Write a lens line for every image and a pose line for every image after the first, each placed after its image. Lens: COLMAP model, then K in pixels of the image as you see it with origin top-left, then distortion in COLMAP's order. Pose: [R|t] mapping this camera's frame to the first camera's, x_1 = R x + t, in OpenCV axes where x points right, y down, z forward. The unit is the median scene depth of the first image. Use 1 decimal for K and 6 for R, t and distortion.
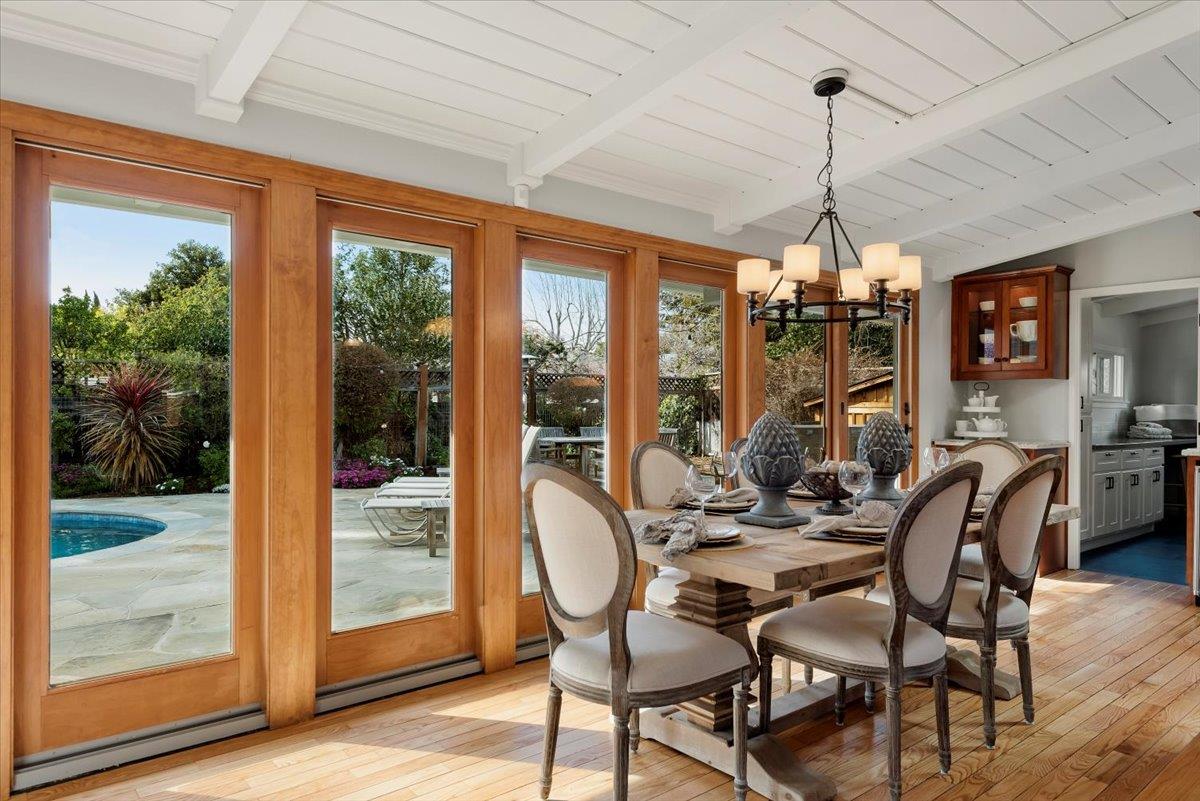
lens RADIAL K [[749.2, 0, 598.0], [0, 749.2, 405.0], [0, 0, 1]] dist [0.003628, 0.000435]
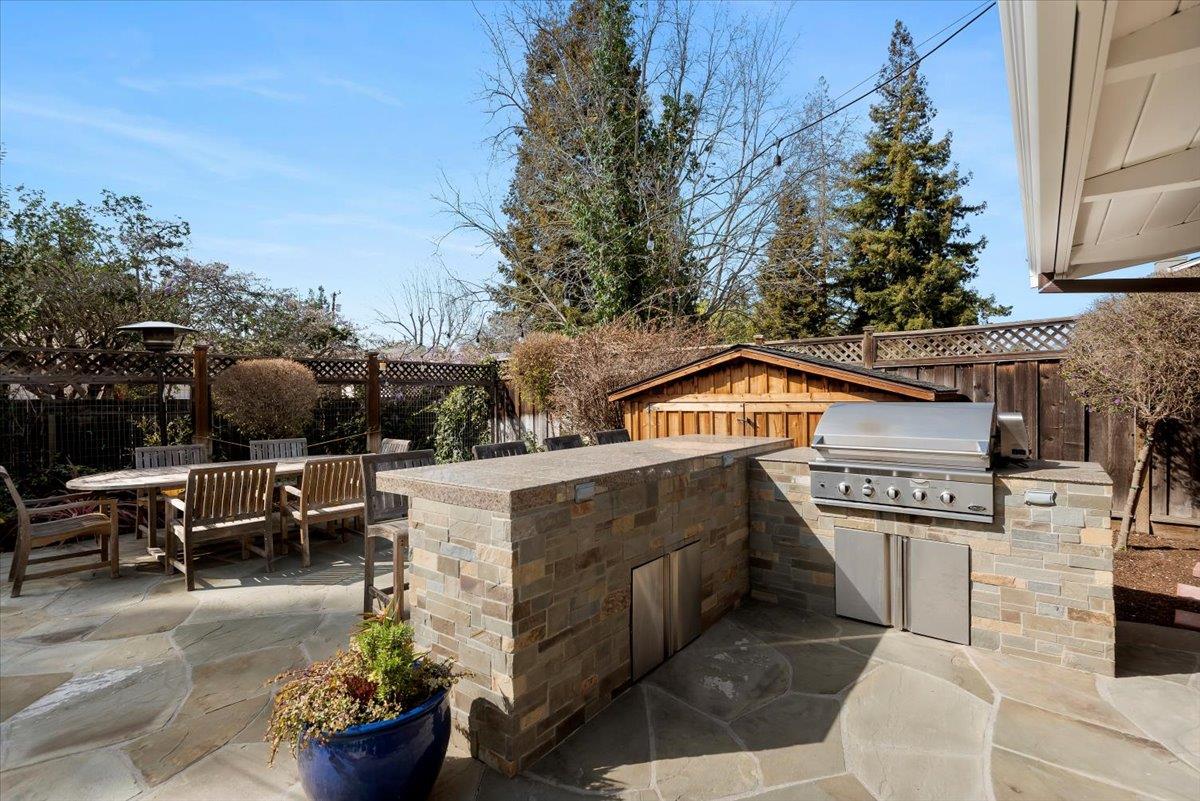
lens RADIAL K [[545.8, 0, 600.0], [0, 545.8, 400.5], [0, 0, 1]] dist [0.001740, -0.000358]
pose [[0.978505, -0.014056, 0.205743, 0.128951], [0.011975, 0.999864, 0.011358, -0.003188], [-0.205875, -0.008650, 0.978540, 0.404378]]
